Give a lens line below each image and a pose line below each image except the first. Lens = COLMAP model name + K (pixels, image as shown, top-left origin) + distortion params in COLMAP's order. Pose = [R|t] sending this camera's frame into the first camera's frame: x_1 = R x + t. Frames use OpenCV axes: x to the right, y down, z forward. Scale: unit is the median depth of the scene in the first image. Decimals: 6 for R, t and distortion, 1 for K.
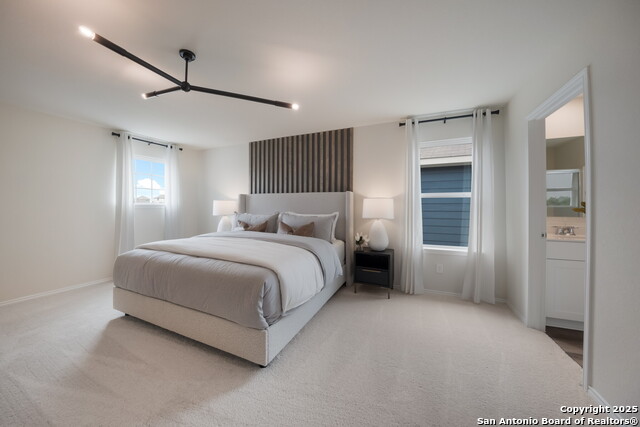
lens RADIAL K [[224.0, 0, 316.3], [0, 224.0, 209.0], [0, 0, 1]] dist [-0.020275, -0.000264]
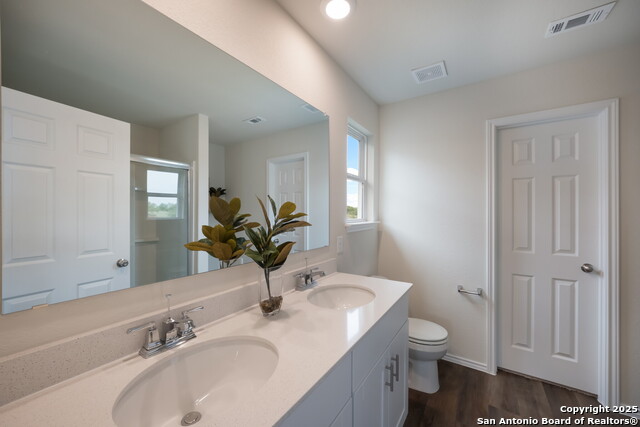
lens RADIAL K [[243.0, 0, 319.4], [0, 243.0, 213.7], [0, 0, 1]] dist [-0.019483, -0.000779]
pose [[0.169539, -0.005532, 0.985508, 0.572435], [0.007694, 0.999961, 0.004289, -0.036263], [-0.985493, 0.006856, 0.169575, 0.497854]]
